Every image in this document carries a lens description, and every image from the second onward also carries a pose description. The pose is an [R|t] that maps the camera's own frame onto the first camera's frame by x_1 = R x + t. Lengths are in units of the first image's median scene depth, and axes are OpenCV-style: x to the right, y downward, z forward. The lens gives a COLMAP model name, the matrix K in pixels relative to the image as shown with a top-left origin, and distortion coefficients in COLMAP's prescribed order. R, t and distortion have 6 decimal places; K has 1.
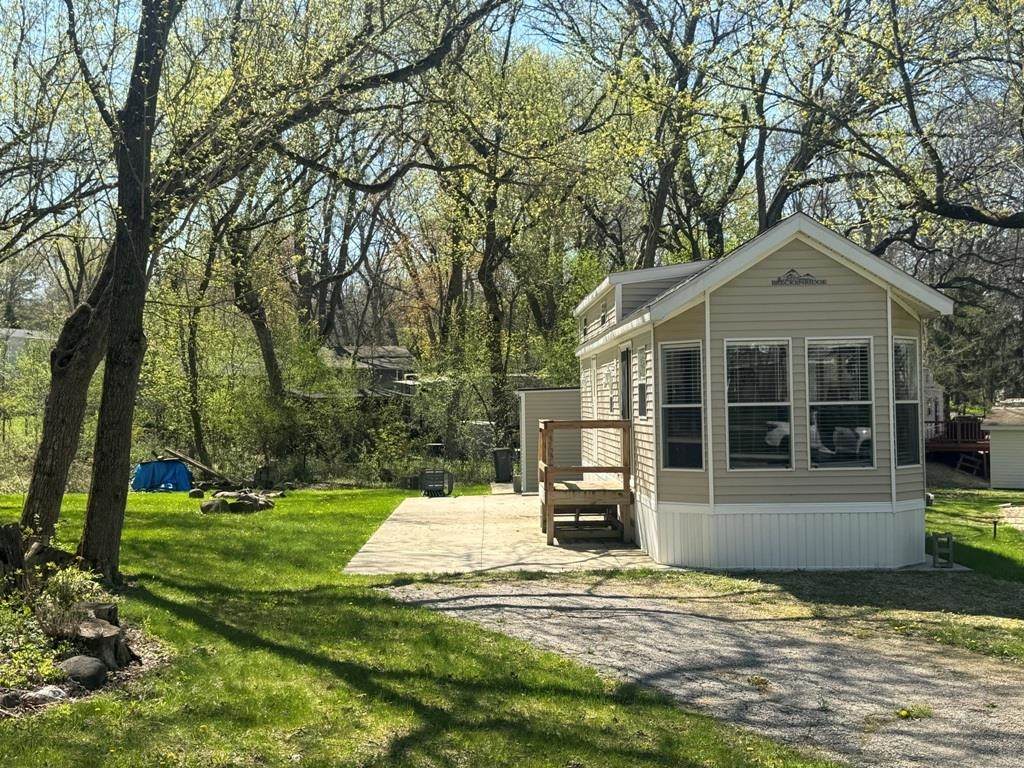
lens RADIAL K [[1254.6, 0, 515.8], [0, 1254.6, 387.0], [0, 0, 1]] dist [0.123433, 0.000000]
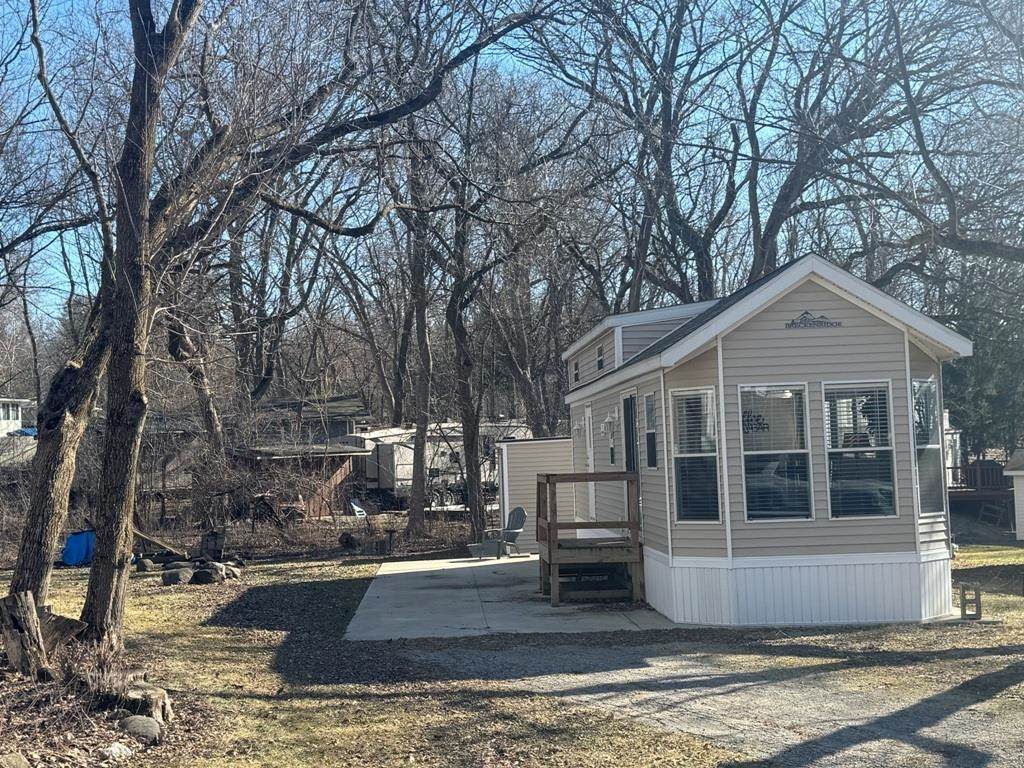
lens RADIAL K [[1444.1, 0, 508.7], [0, 1444.1, 385.1], [0, 0, 1]] dist [0.148372, 0.000000]
pose [[0.999419, -0.020336, 0.027356, -0.036855], [0.021314, 0.999127, -0.035939, -0.001663], [-0.026602, 0.036501, 0.998980, -0.094438]]
